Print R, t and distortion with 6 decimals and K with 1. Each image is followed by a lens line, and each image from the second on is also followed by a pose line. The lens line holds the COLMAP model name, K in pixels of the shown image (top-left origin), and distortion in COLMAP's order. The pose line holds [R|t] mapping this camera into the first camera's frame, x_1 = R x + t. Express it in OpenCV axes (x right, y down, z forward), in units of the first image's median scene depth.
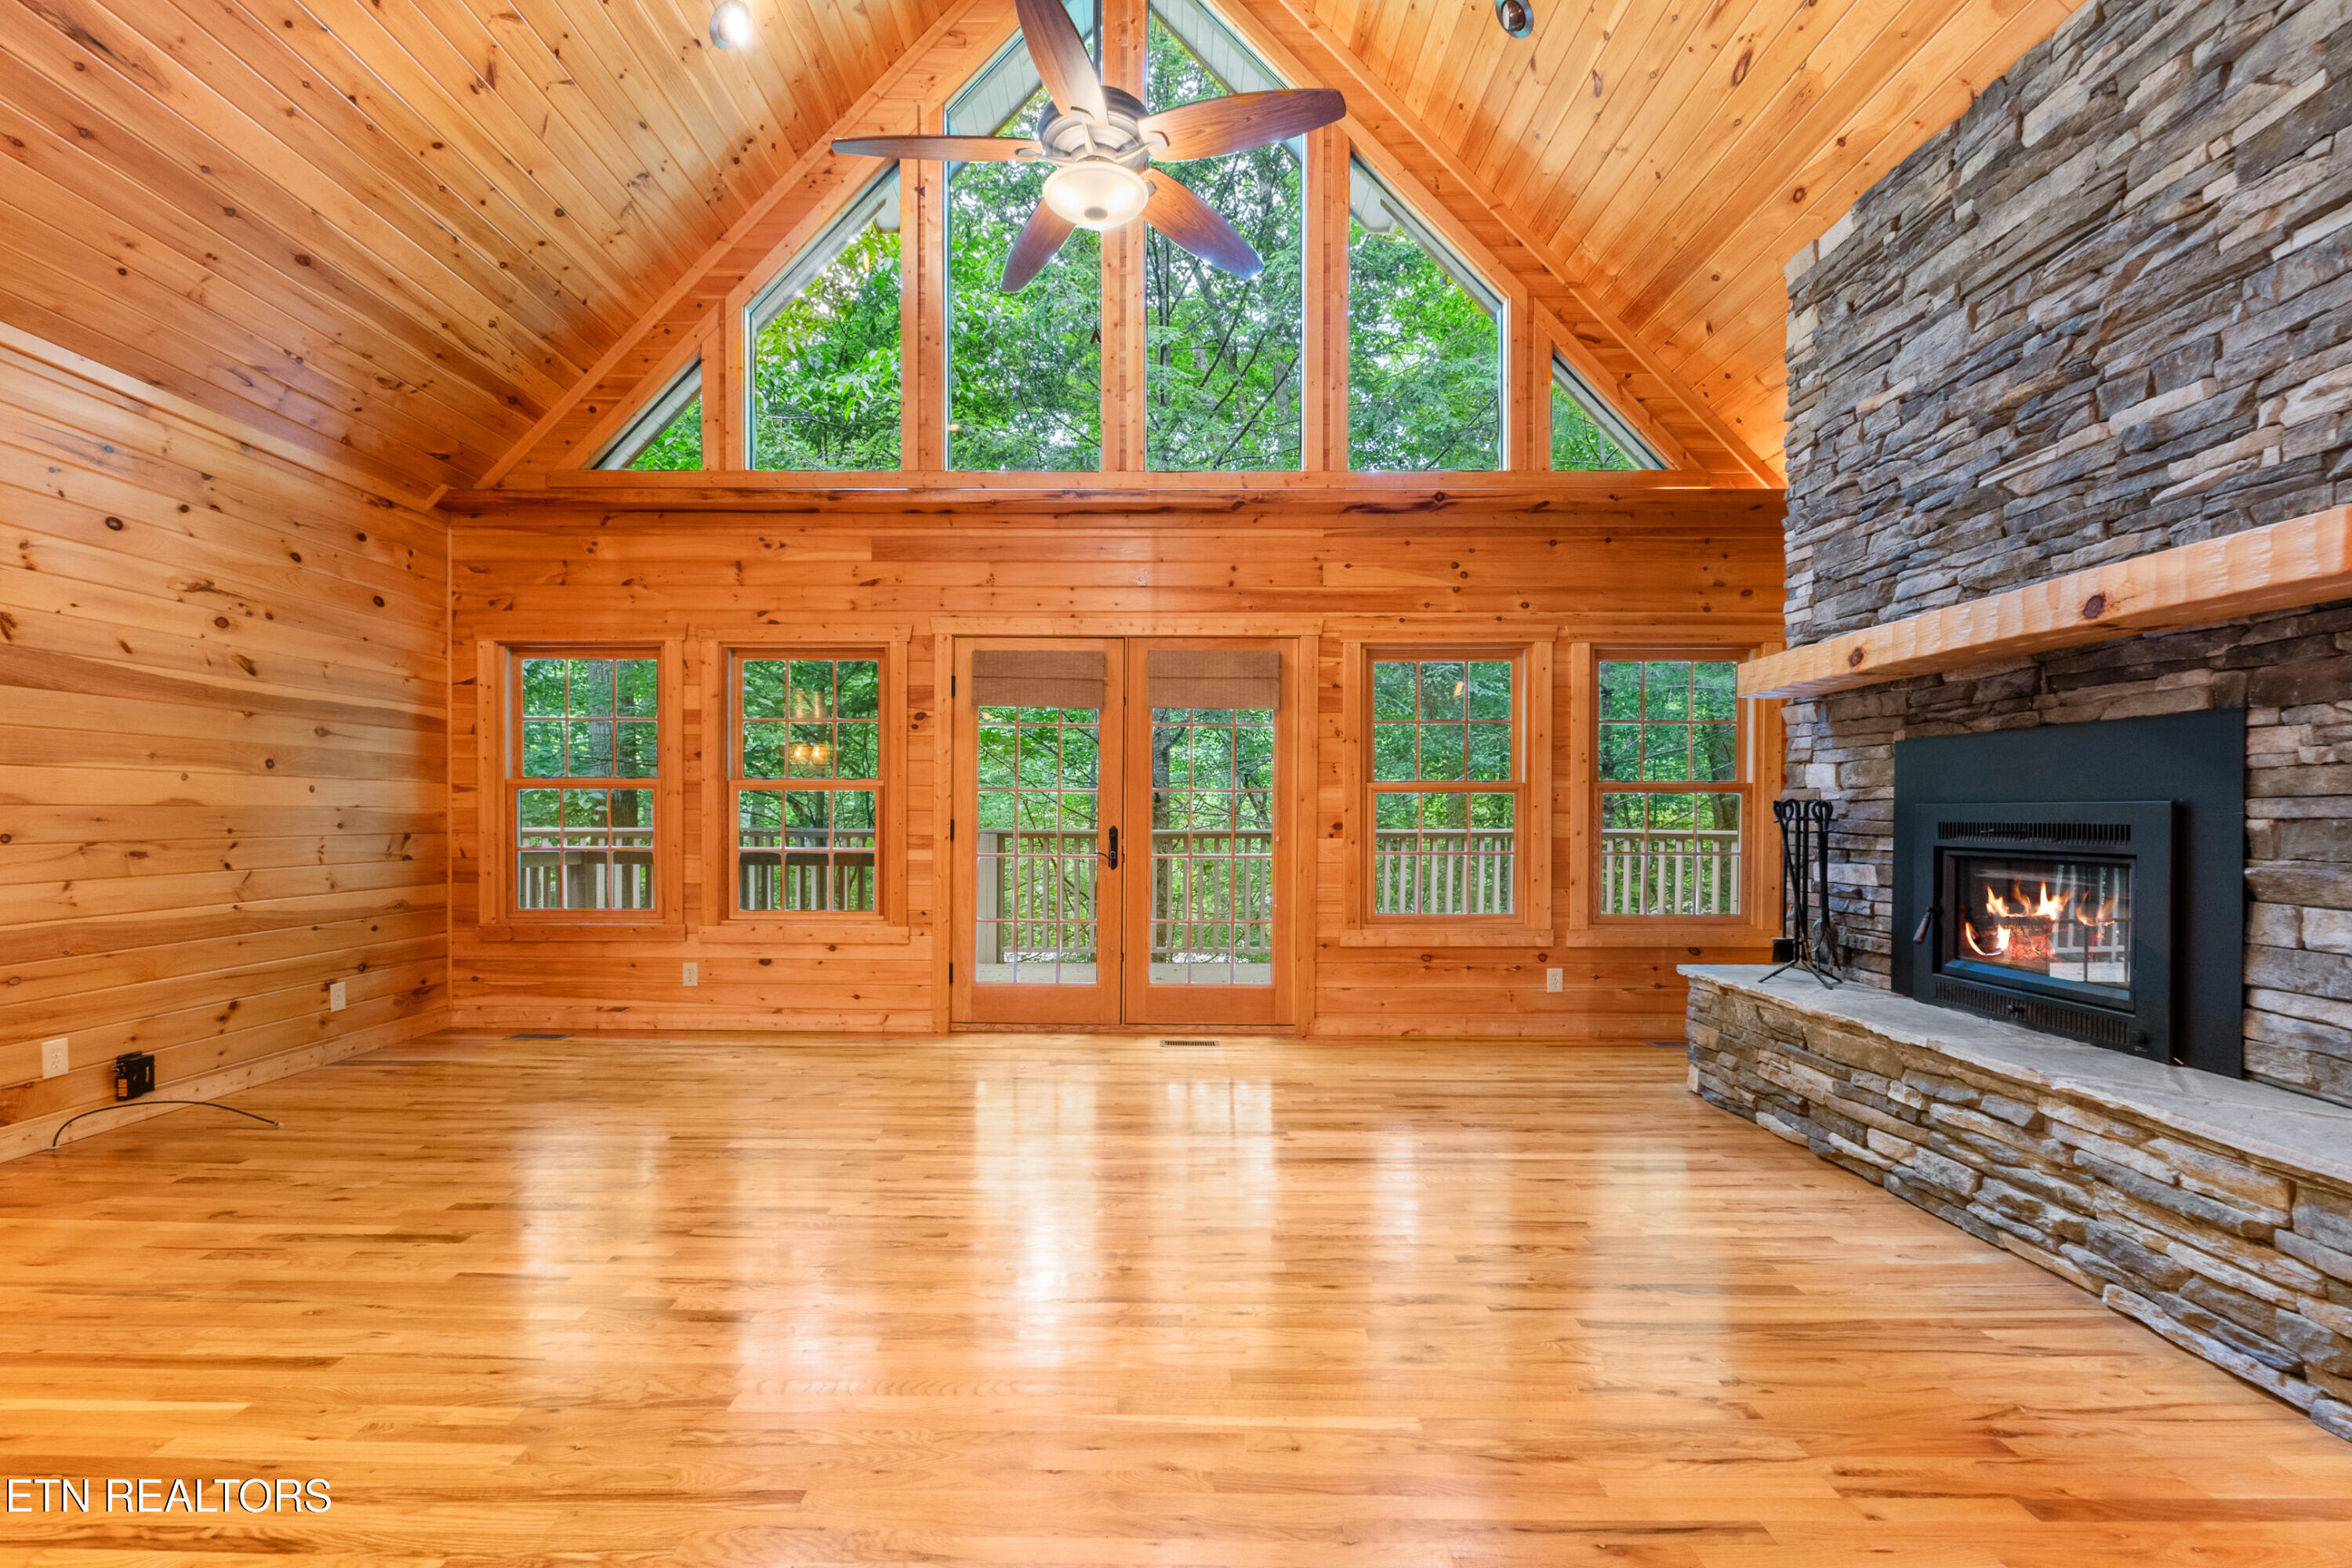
lens RADIAL K [[1017.8, 0, 1123.9], [0, 1017.8, 825.3], [0, 0, 1]] dist [-0.007278, 0.000127]
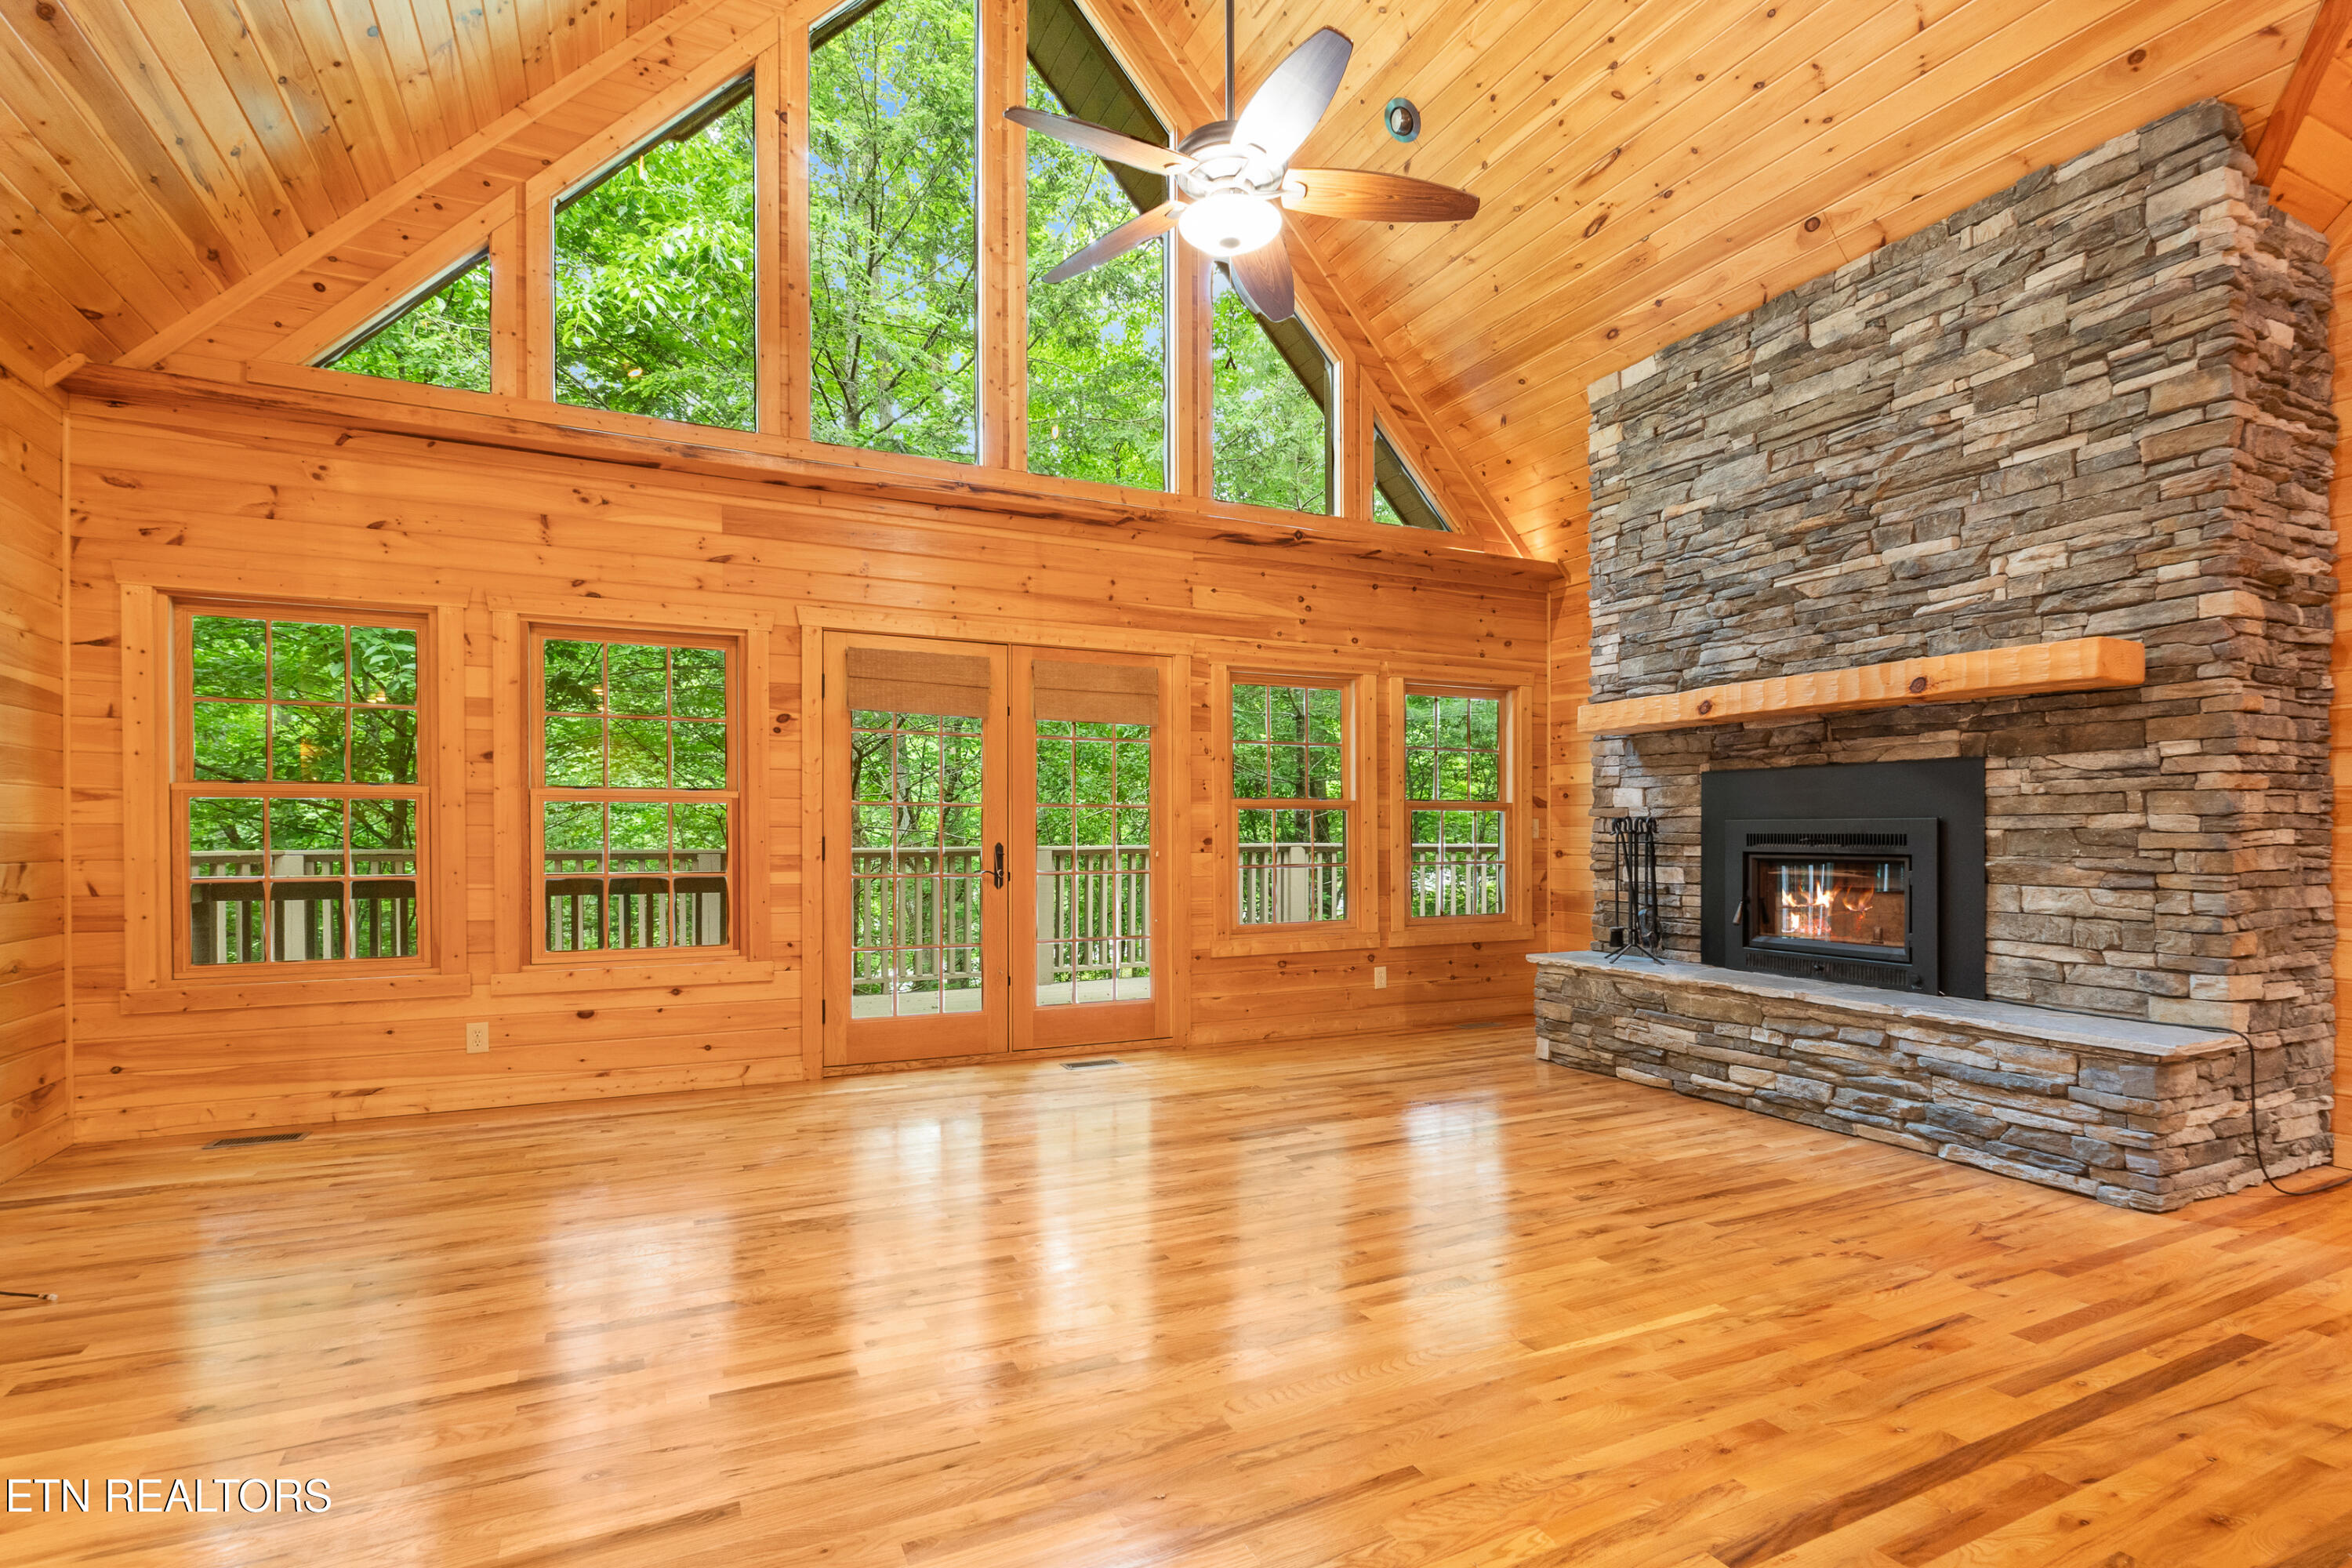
lens RADIAL K [[1102.4, 0, 1123.5], [0, 1102.4, 834.8], [0, 0, 1]] dist [-0.003539, -0.001643]
pose [[0.902919, -0.004515, 0.429786, -0.349970], [0.008122, 0.999946, -0.006558, 0.001025], [-0.429733, 0.009412, 0.902907, 0.026539]]
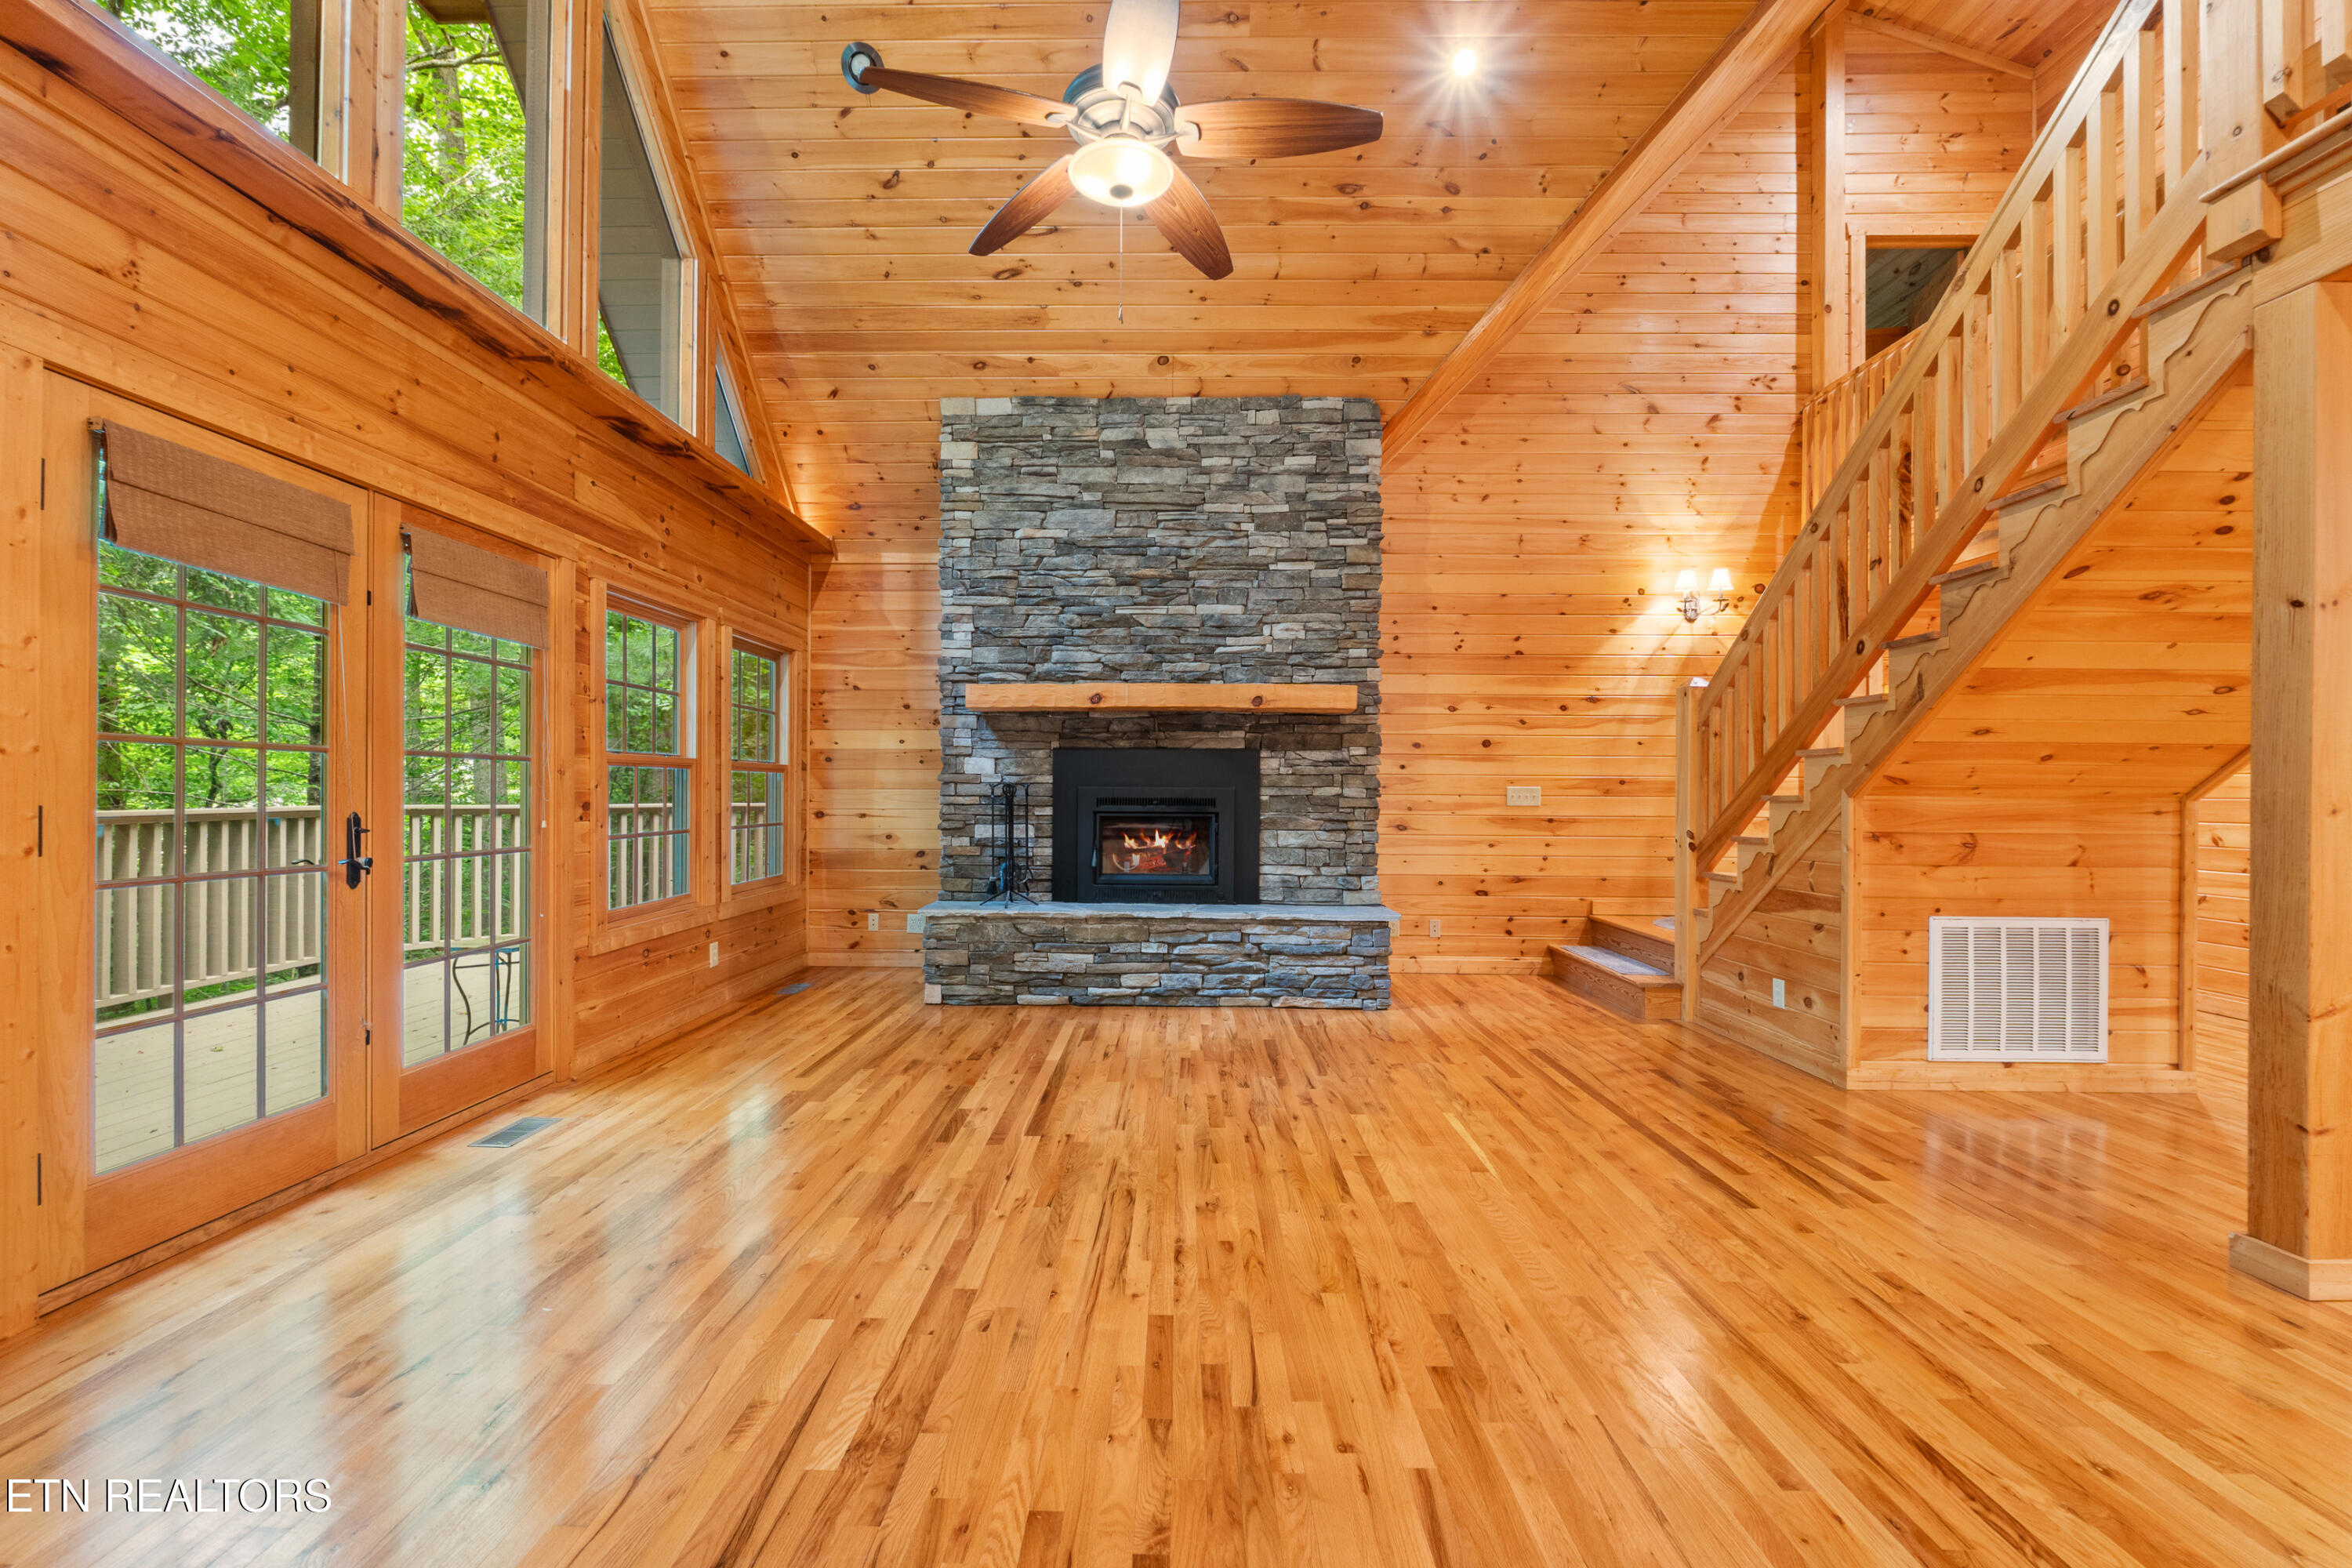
lens RADIAL K [[1017.8, 0, 1168.5], [0, 1017.8, 786.8], [0, 0, 1]] dist [-0.007278, 0.000127]
pose [[-0.004585, 0.002211, 0.999987, -0.589944], [0.004966, 0.999985, -0.002188, -0.010306], [-0.999977, 0.004956, -0.004596, 0.551594]]
